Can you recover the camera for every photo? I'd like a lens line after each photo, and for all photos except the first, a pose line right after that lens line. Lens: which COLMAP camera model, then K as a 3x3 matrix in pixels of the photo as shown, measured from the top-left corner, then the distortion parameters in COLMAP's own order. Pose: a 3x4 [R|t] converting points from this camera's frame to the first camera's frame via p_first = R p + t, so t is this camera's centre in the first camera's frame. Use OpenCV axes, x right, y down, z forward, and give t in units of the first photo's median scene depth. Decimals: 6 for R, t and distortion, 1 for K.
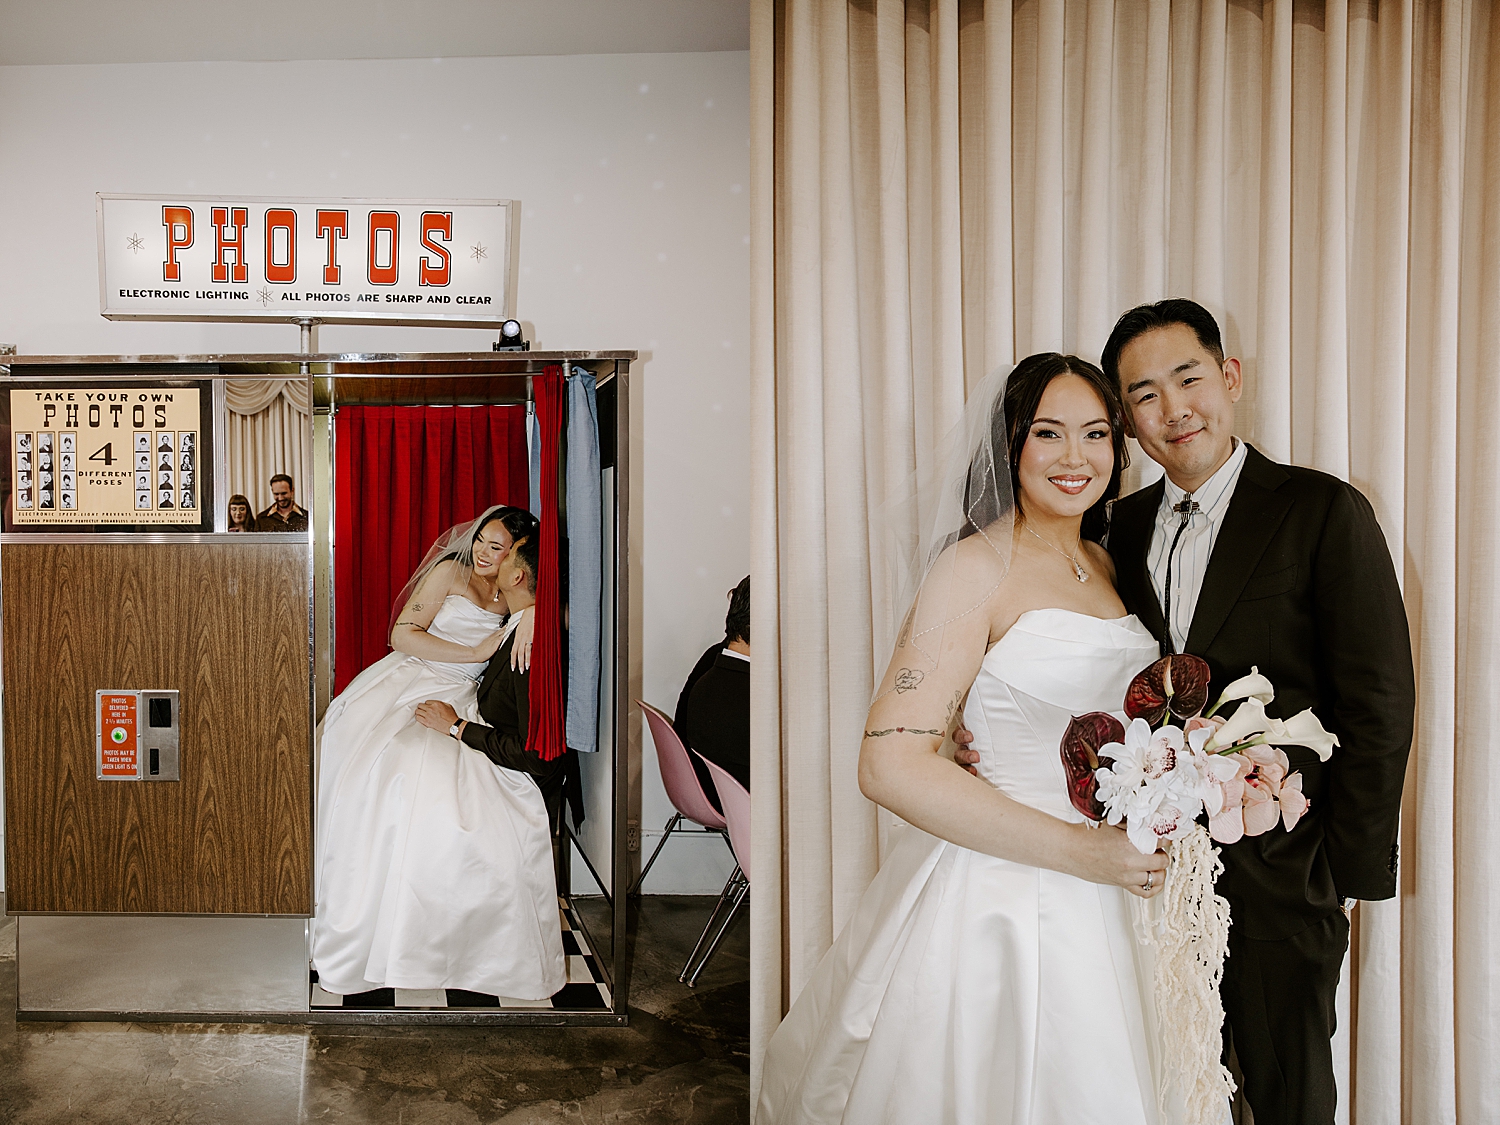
lens RADIAL K [[1007.5, 0, 749.0], [0, 1007.5, 562.2], [0, 0, 1]] dist [0.013219, -0.001197]
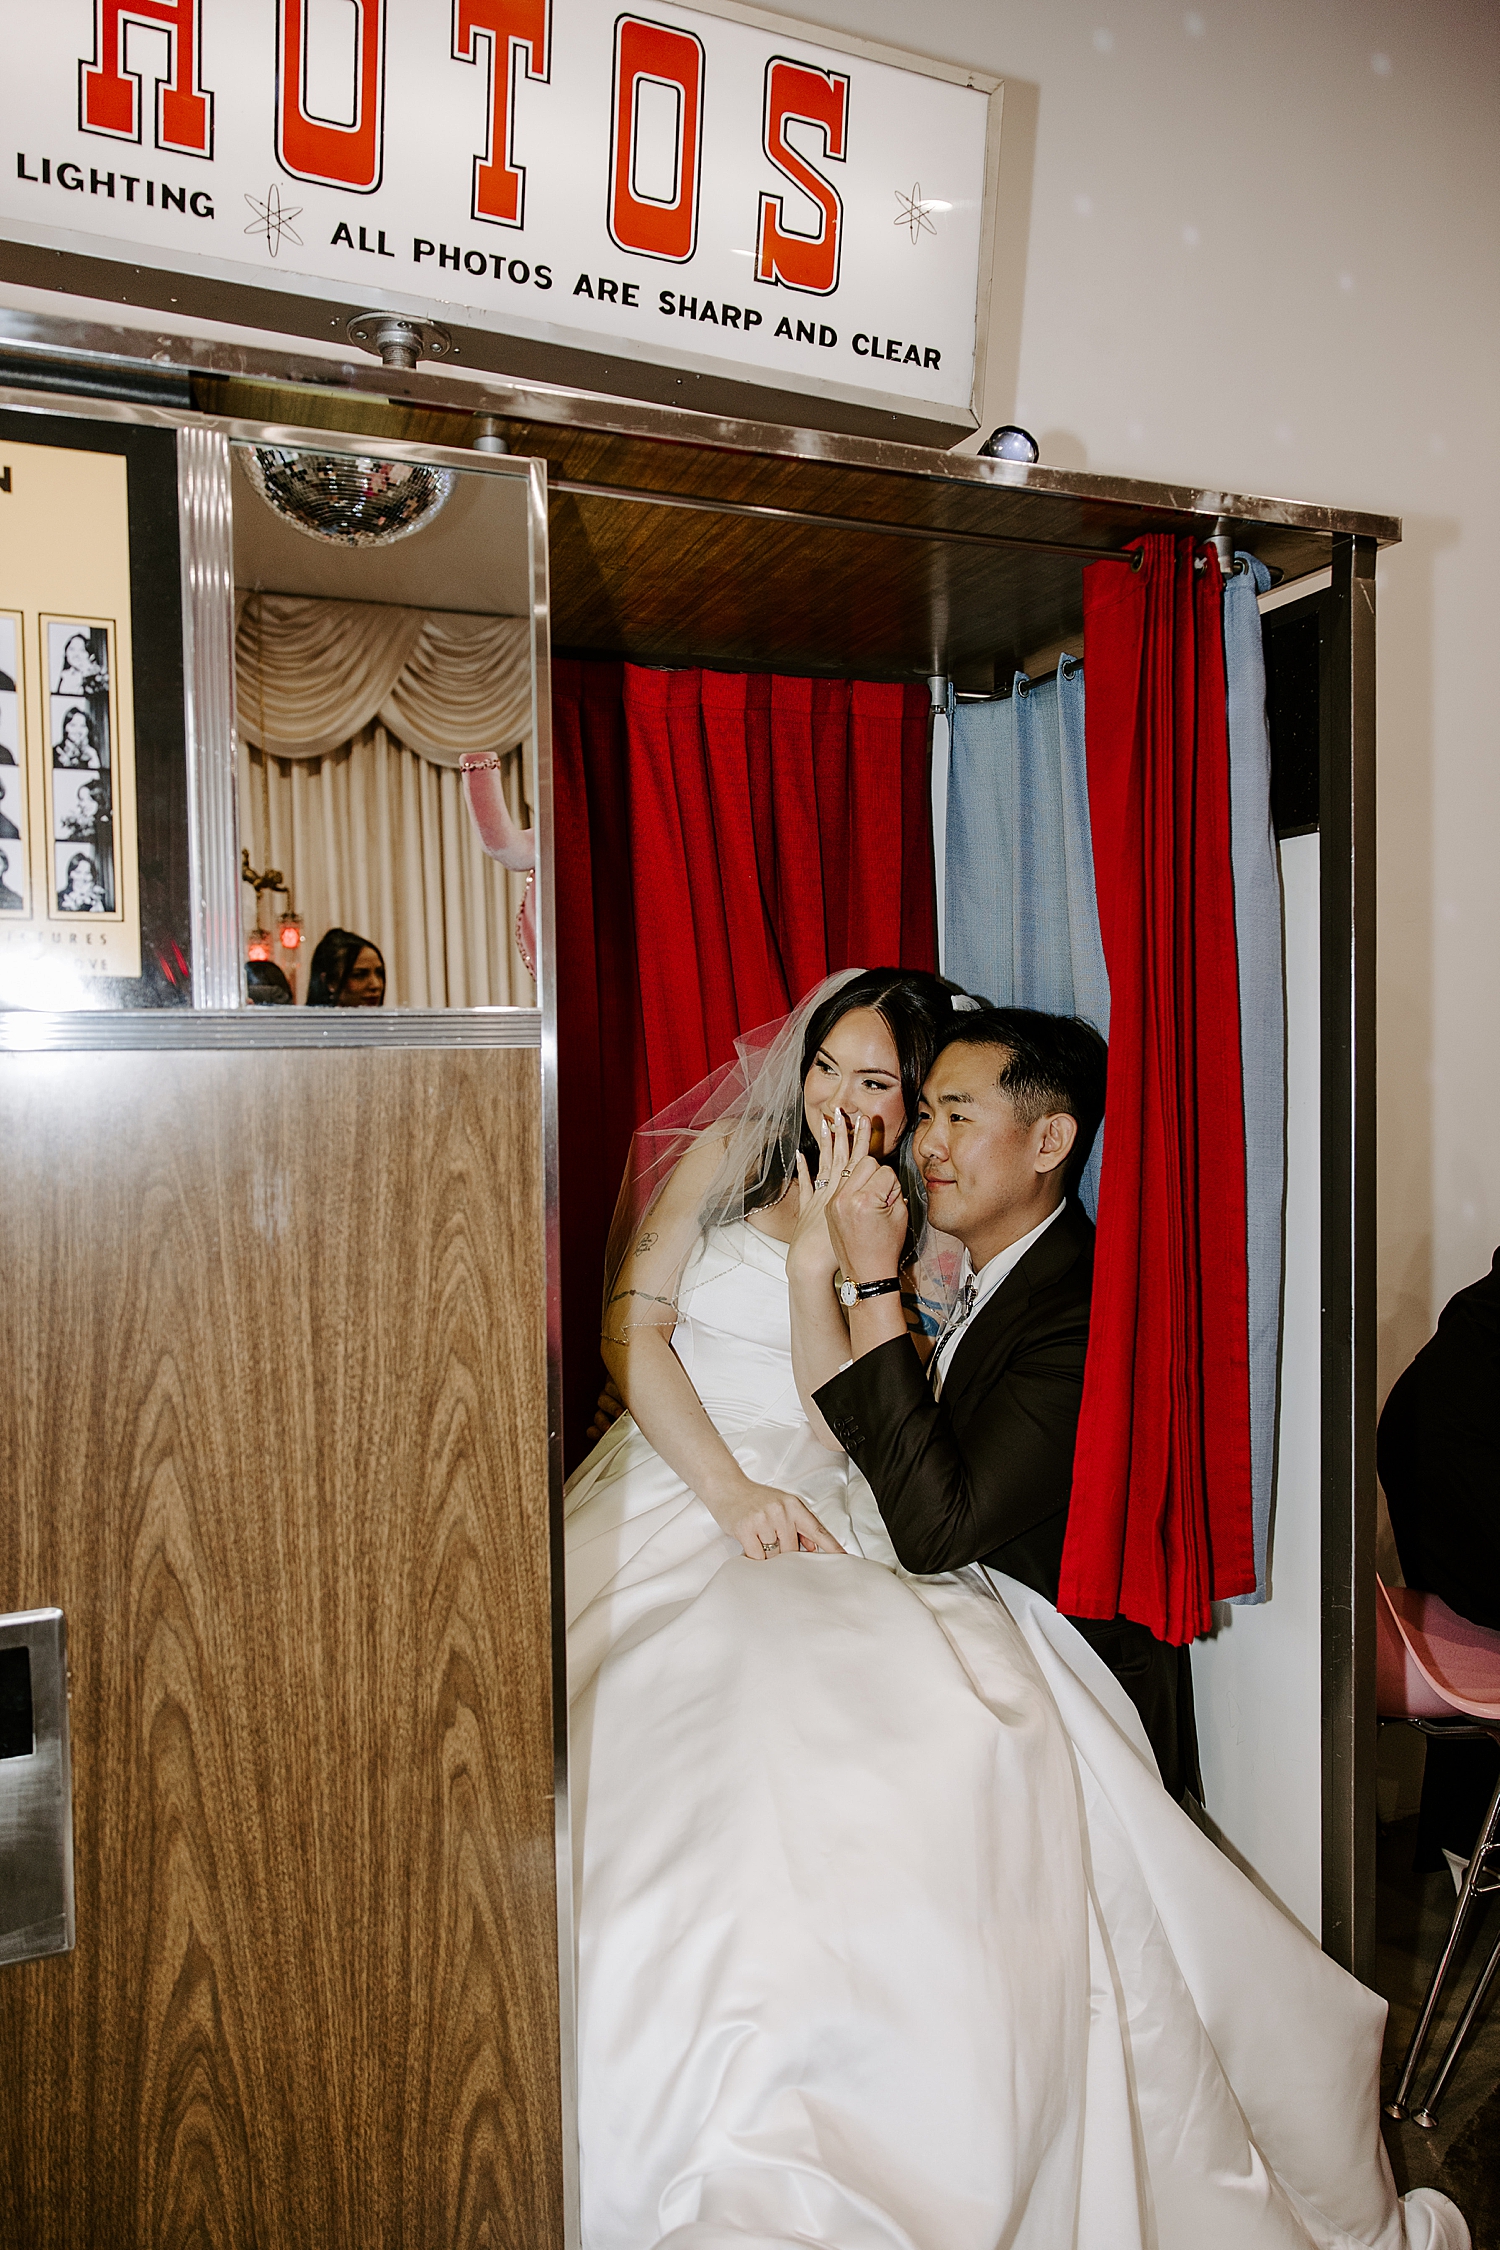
lens RADIAL K [[1266.6, 0, 749.5], [0, 1266.6, 1118.6], [0, 0, 1]] dist [0.001504, 0.002208]
pose [[0.951154, -0.026485, 0.307579, -0.489816], [0.024027, 0.999642, 0.011776, -0.000249], [-0.307781, -0.003810, 0.951450, 0.630281]]
